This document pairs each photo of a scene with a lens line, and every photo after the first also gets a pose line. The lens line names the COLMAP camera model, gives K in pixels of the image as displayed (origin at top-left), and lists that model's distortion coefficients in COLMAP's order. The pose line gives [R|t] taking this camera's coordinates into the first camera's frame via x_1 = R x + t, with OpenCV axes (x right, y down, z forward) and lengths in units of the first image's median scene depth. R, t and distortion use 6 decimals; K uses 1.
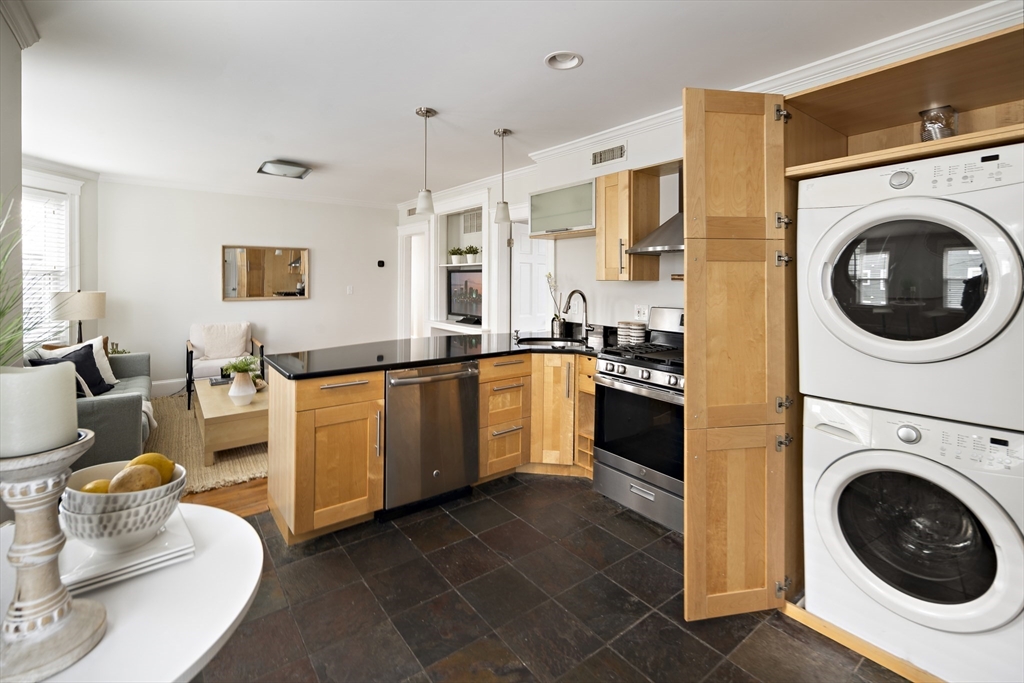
lens RADIAL K [[449.9, 0, 510.8], [0, 449.9, 282.8], [0, 0, 1]] dist [0.002521, -0.000361]
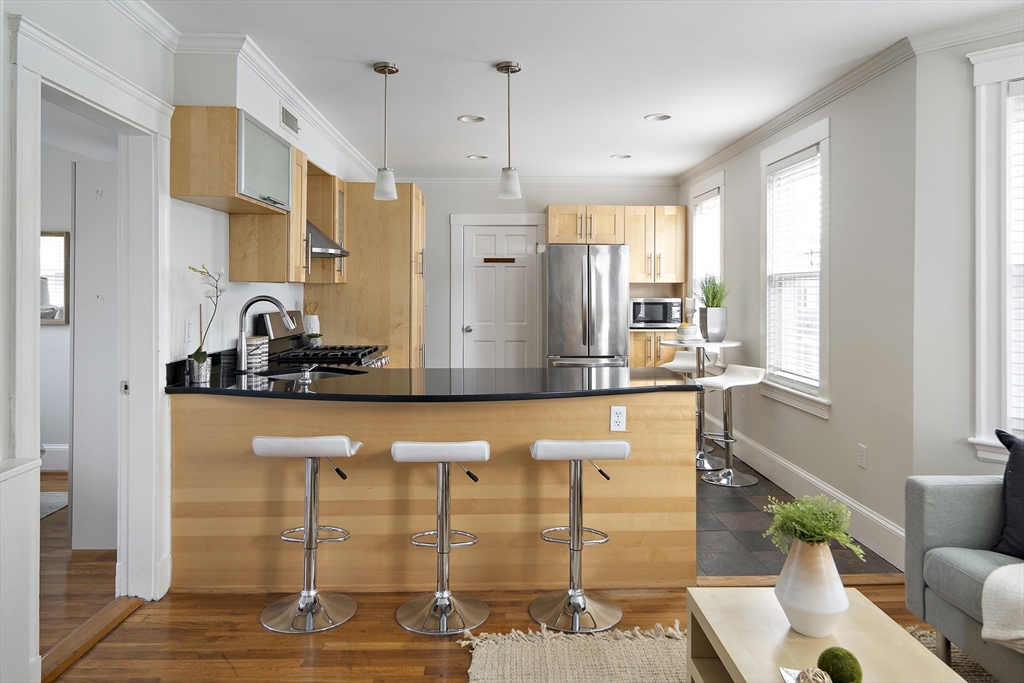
lens RADIAL K [[682.9, 0, 505.1], [0, 682.9, 285.3], [0, 0, 1]] dist [0.005681, -0.002286]
pose [[-0.804211, -0.004660, 0.594325, -0.707002], [-0.002820, 0.999988, 0.004025, -0.005798], [-0.594337, 0.001561, -0.804215, 1.560220]]
